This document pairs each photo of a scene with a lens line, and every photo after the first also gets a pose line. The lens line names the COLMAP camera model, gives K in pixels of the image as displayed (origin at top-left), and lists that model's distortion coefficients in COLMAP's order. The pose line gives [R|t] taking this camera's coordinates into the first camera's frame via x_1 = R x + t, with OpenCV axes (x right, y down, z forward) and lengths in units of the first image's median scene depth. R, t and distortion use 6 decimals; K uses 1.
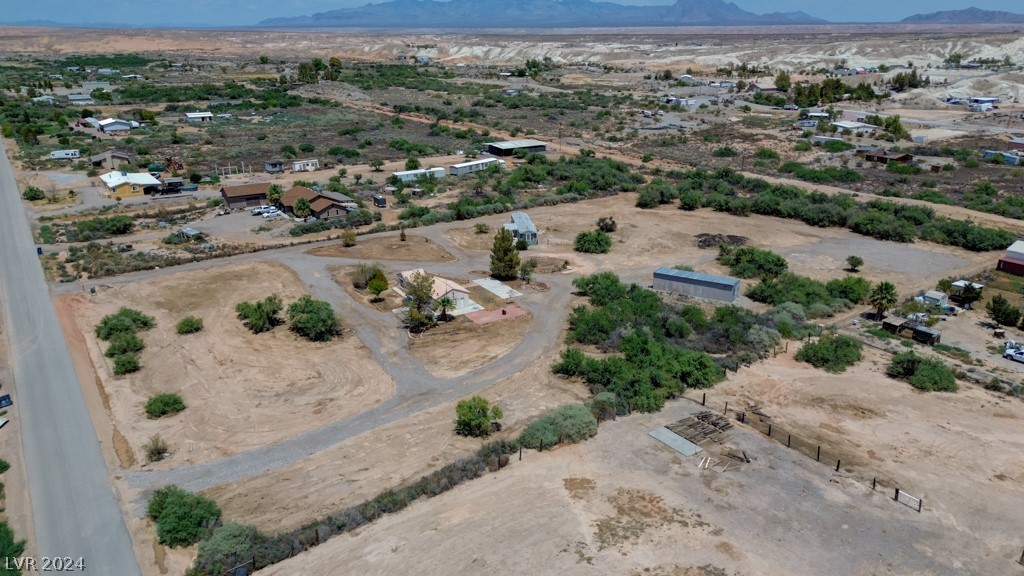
lens RADIAL K [[723.4, 0, 517.3], [0, 723.4, 291.1], [0, 0, 1]] dist [0.078591, -0.081469]
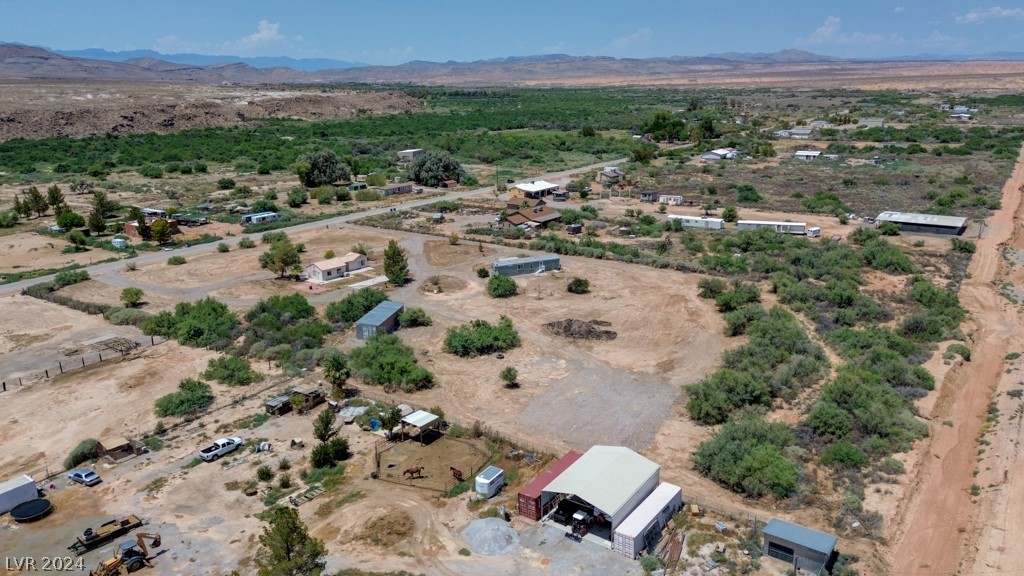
lens RADIAL K [[723.4, 0, 517.3], [0, 723.4, 291.1], [0, 0, 1]] dist [0.078591, -0.081469]
pose [[0.336708, 0.262372, -0.904317, 1.535459], [-0.300275, 0.940172, 0.160972, -0.343403], [0.892447, 0.217343, 0.395347, 0.883364]]
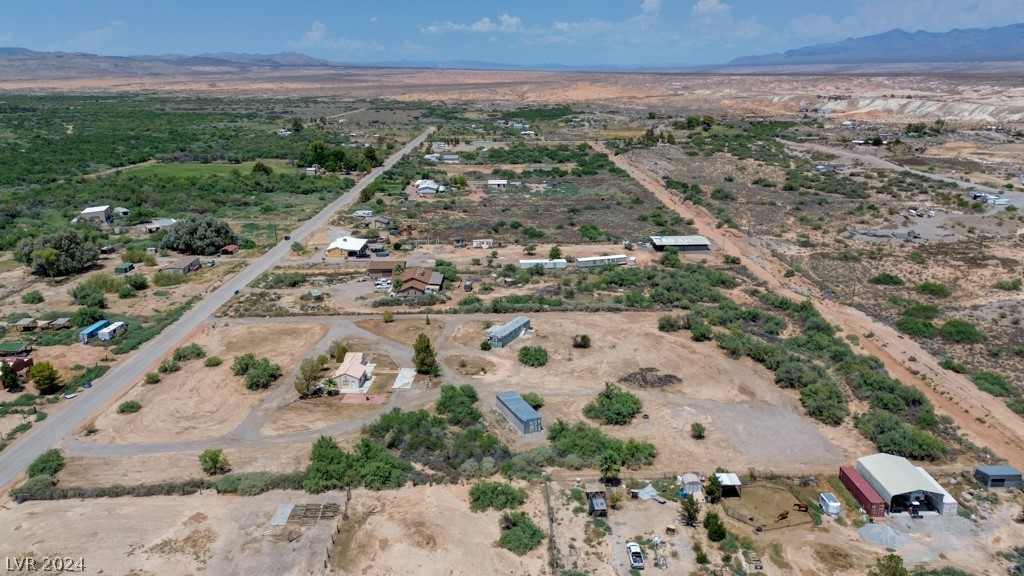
lens RADIAL K [[723.4, 0, 517.3], [0, 723.4, 291.1], [0, 0, 1]] dist [0.078591, -0.081469]
pose [[0.829066, 0.156668, -0.536753, 1.016531], [-0.180762, 0.983495, 0.007860, -0.256331], [0.529126, 0.090509, 0.843703, -0.032015]]
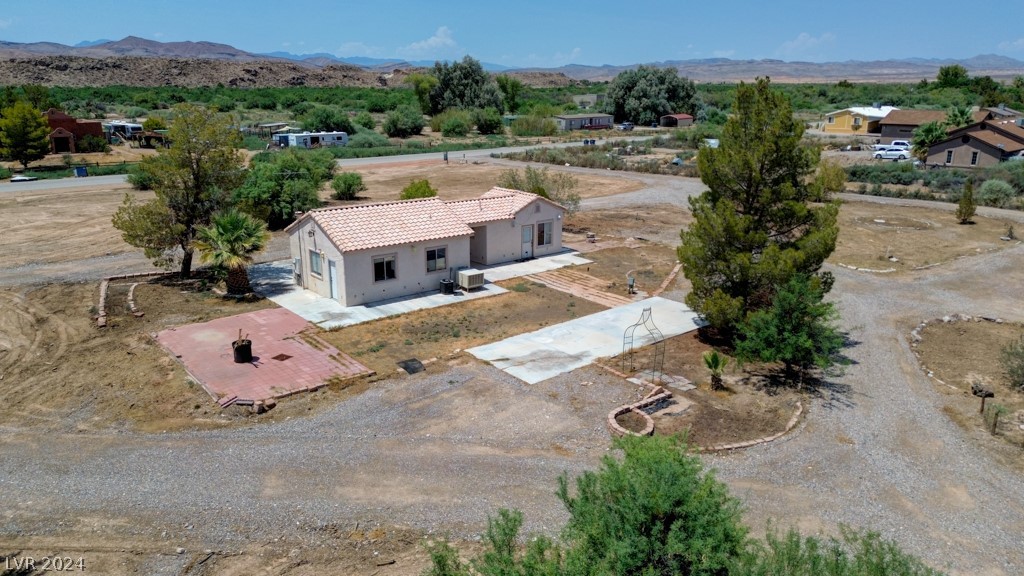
lens RADIAL K [[723.4, 0, 517.3], [0, 723.4, 291.1], [0, 0, 1]] dist [0.078591, -0.081469]
pose [[0.141217, 0.273156, -0.951548, 0.222669], [-0.329676, 0.919294, 0.214971, -0.070520], [0.933473, 0.283345, 0.219873, 1.129585]]
